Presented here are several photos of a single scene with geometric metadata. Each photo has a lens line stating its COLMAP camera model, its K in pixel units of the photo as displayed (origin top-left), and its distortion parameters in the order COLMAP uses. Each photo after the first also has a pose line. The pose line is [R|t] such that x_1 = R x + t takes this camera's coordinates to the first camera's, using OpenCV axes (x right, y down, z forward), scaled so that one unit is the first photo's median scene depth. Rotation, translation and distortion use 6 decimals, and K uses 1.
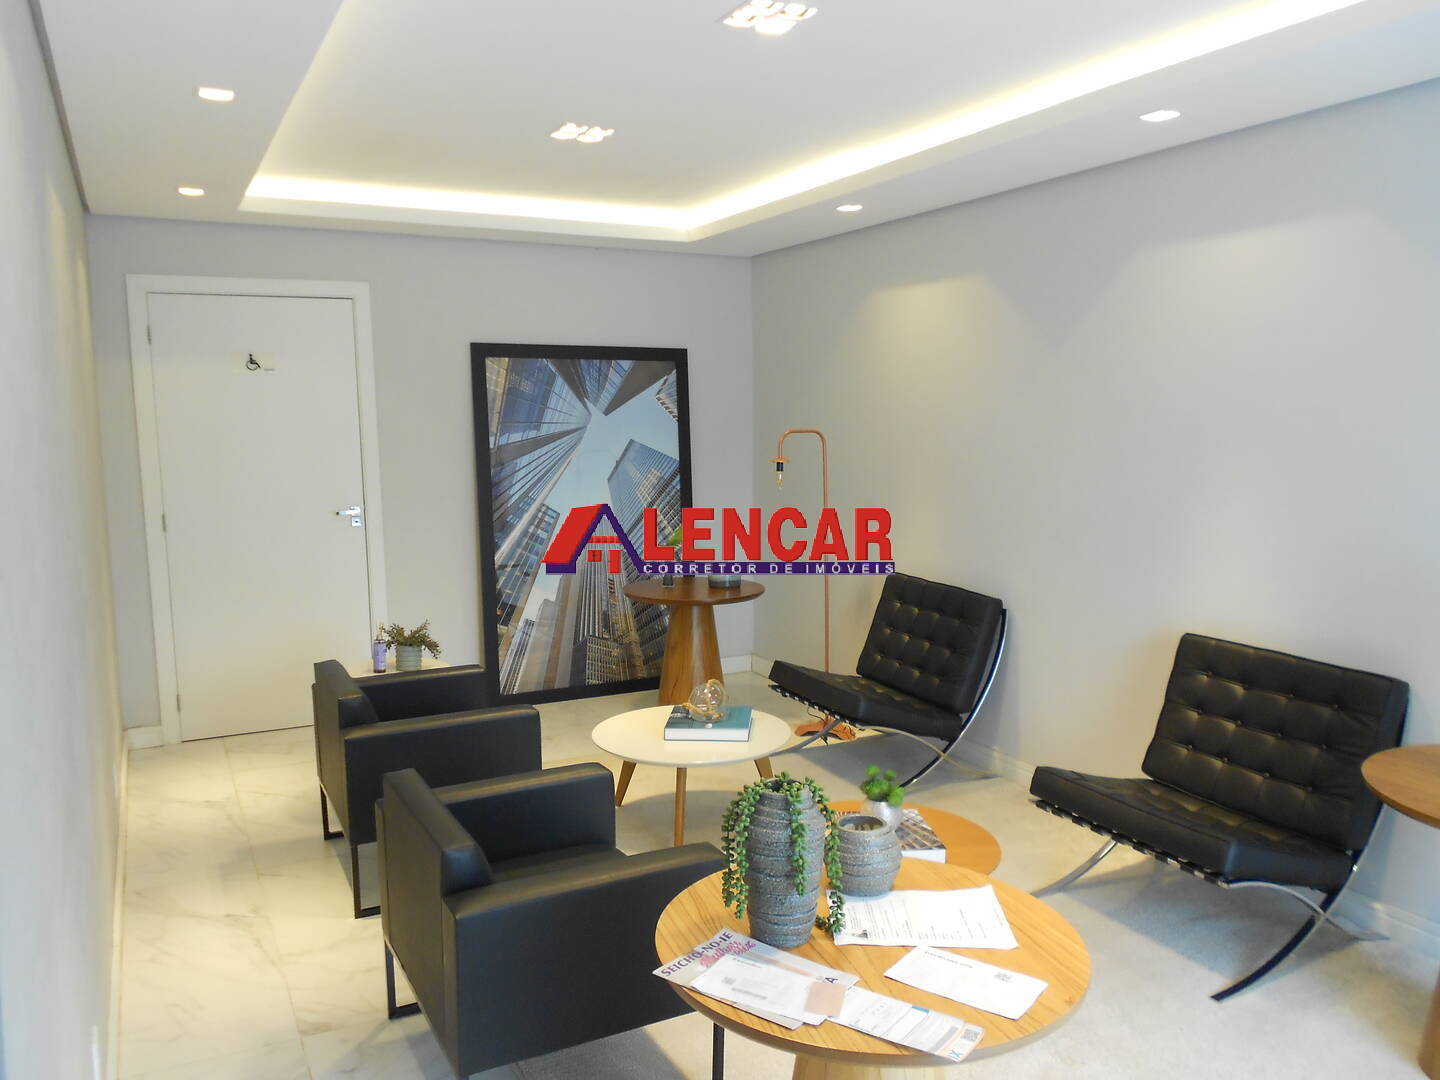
lens RADIAL K [[1129.5, 0, 717.5], [0, 1129.5, 540.7], [0, 0, 1]] dist [0.010864, -0.015726]
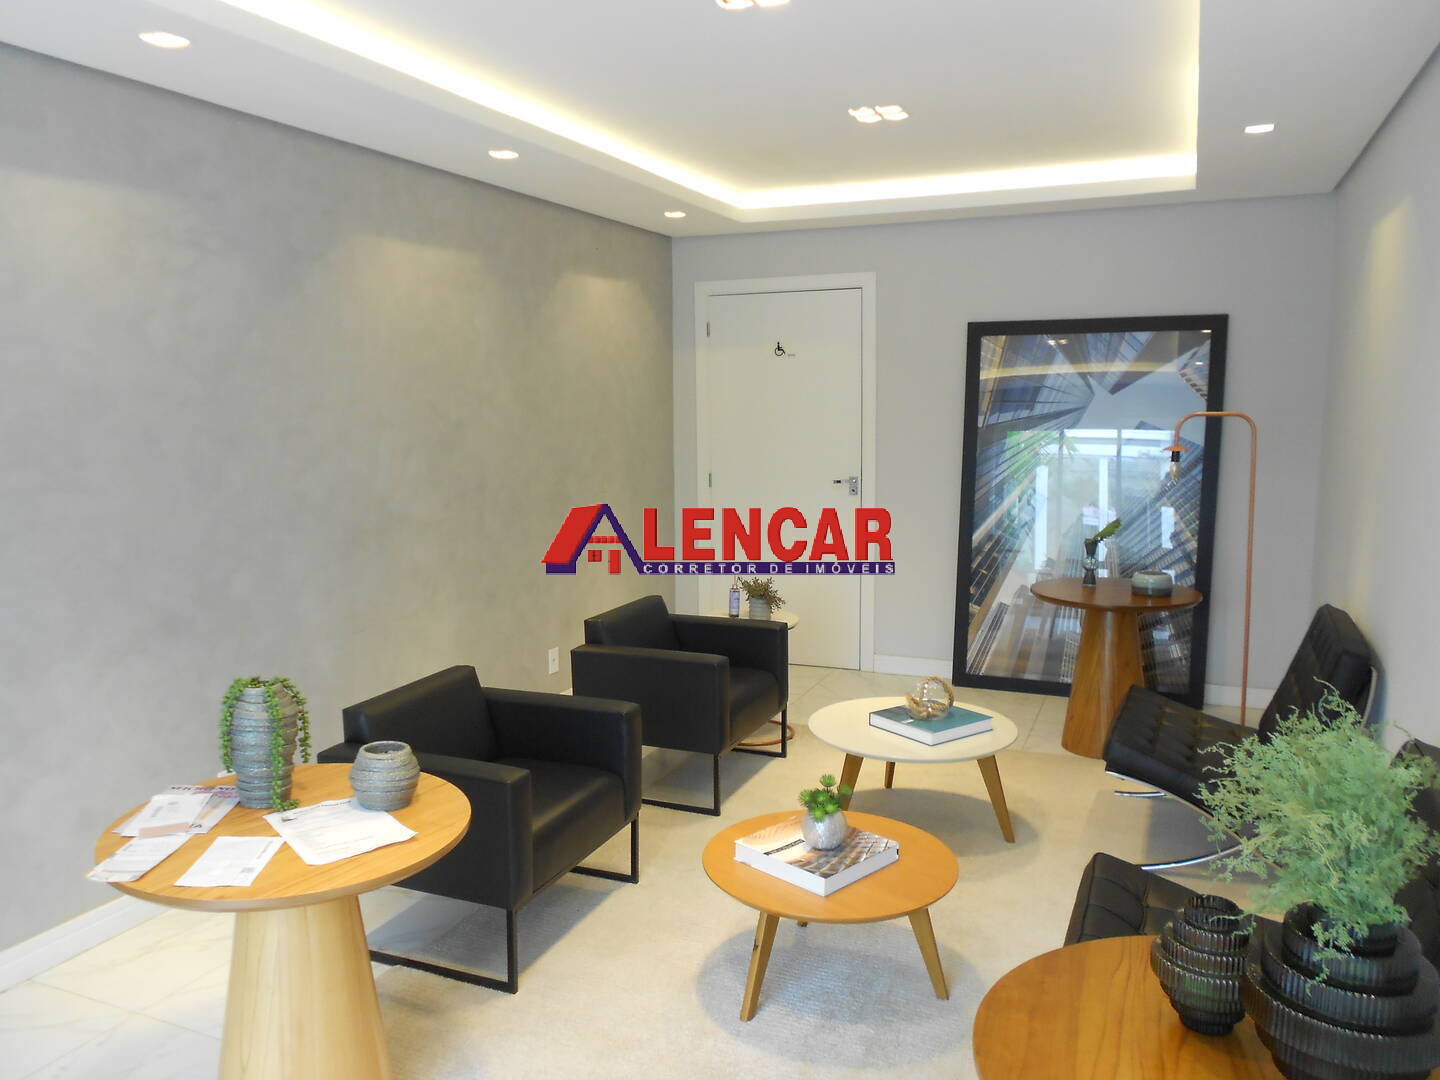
lens RADIAL K [[1129.5, 0, 708.8], [0, 1129.5, 539.7], [0, 0, 1]] dist [0.010864, -0.015726]
pose [[0.615612, 0.102244, -0.781388, 0.441603], [-0.087756, 0.994275, 0.060962, -0.022621], [0.783148, 0.031042, 0.621060, 0.193674]]
